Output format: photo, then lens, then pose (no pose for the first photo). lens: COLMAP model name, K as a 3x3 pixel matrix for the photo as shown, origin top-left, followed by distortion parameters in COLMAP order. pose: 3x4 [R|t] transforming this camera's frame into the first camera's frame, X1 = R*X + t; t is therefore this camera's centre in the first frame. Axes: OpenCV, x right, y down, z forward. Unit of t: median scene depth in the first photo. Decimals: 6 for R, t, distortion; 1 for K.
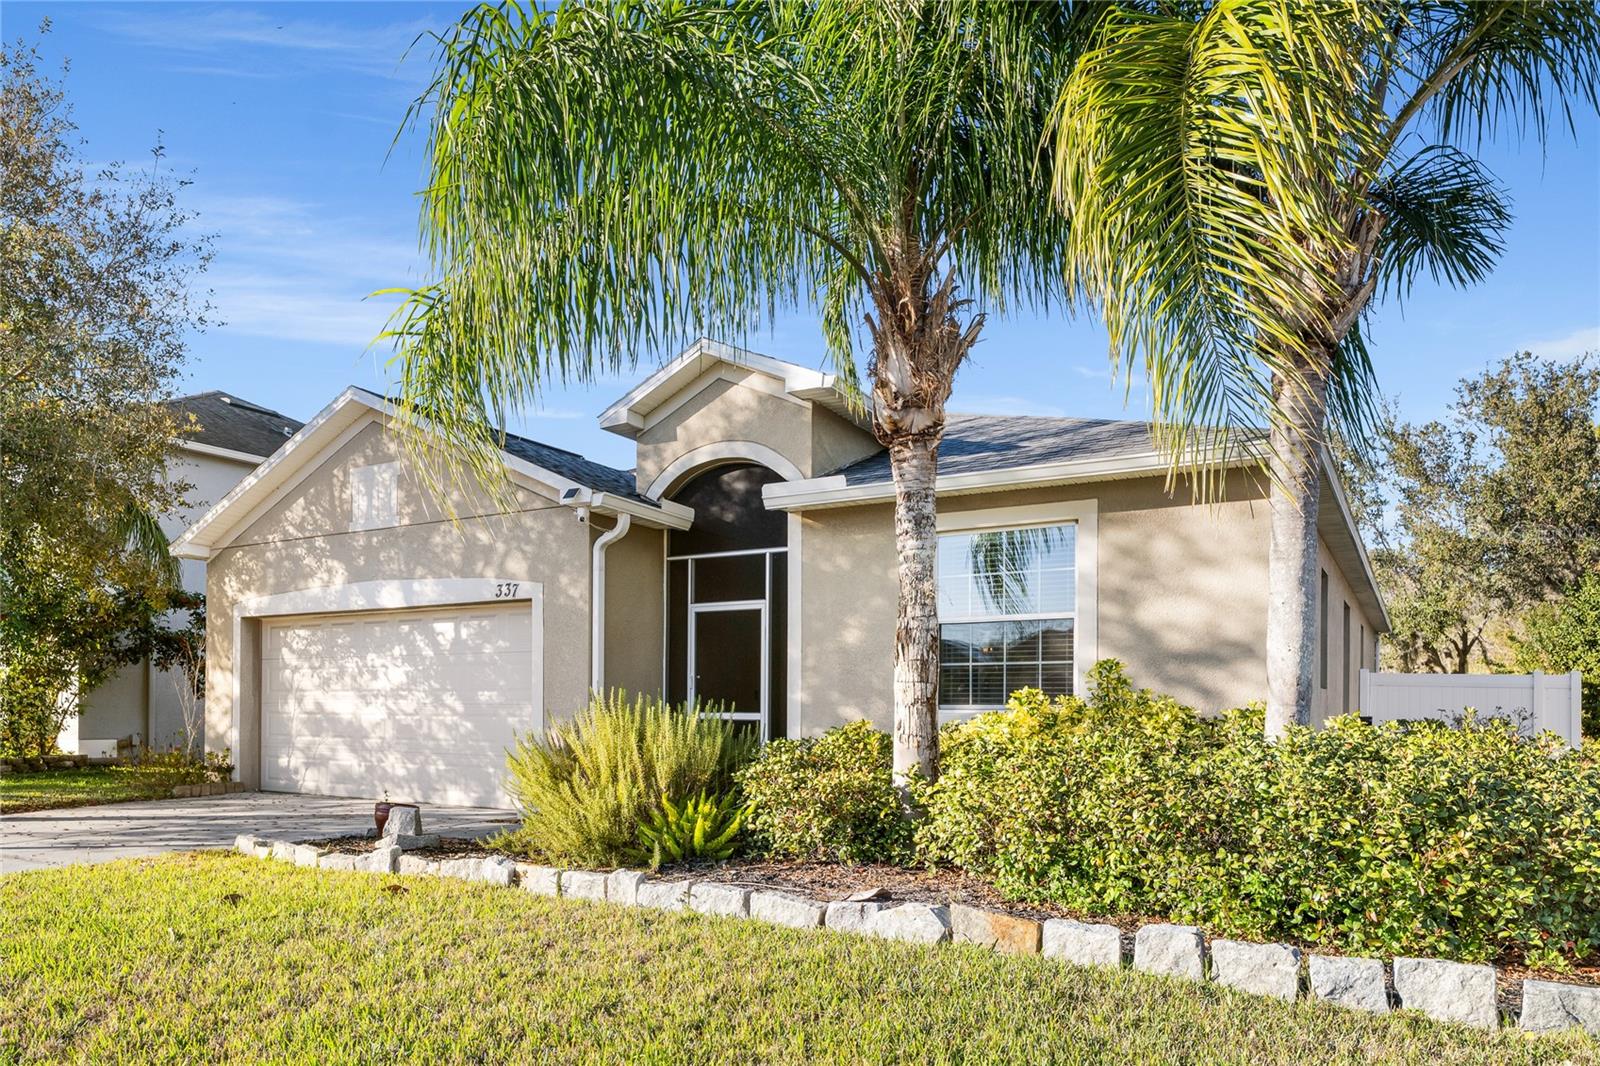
lens RADIAL K [[1006.3, 0, 801.9], [0, 1006.3, 530.1], [0, 0, 1]] dist [-0.001583, -0.000538]
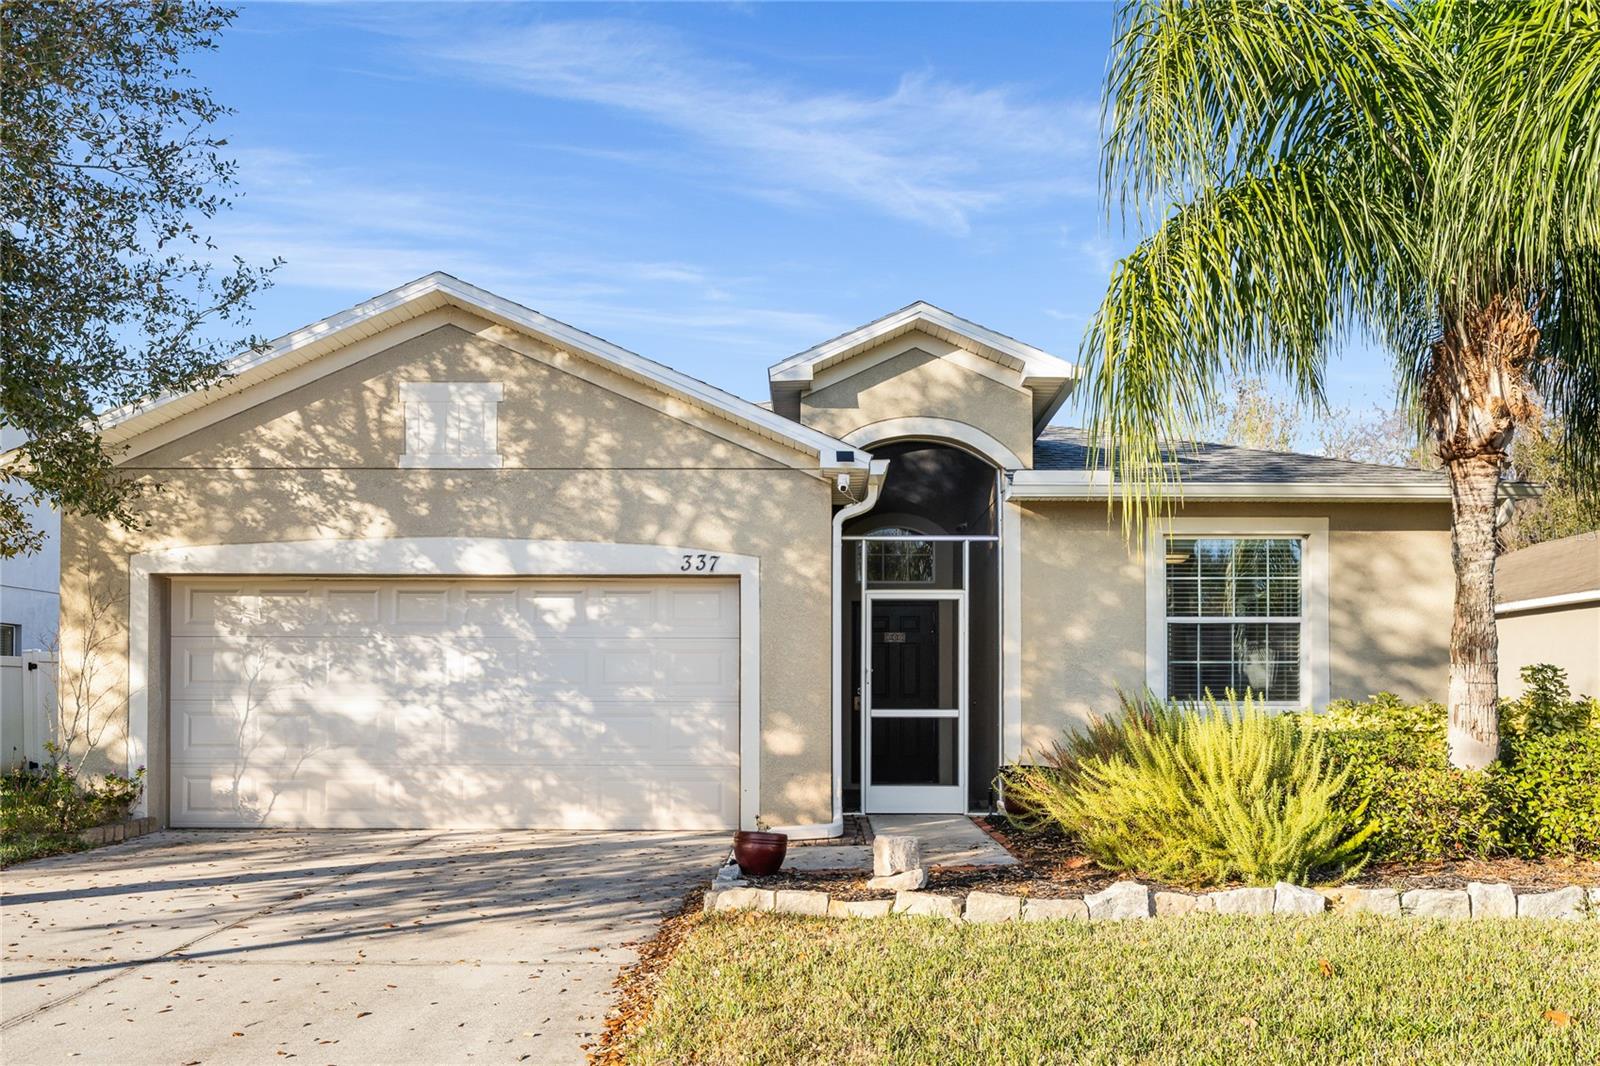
lens RADIAL K [[1006.3, 0, 803.5], [0, 1006.3, 526.6], [0, 0, 1]] dist [-0.001583, -0.000538]
pose [[0.873007, 0.079124, 0.481246, -0.596200], [-0.082227, 0.996506, -0.014676, 0.034135], [-0.480725, -0.026759, 0.876463, 0.234417]]
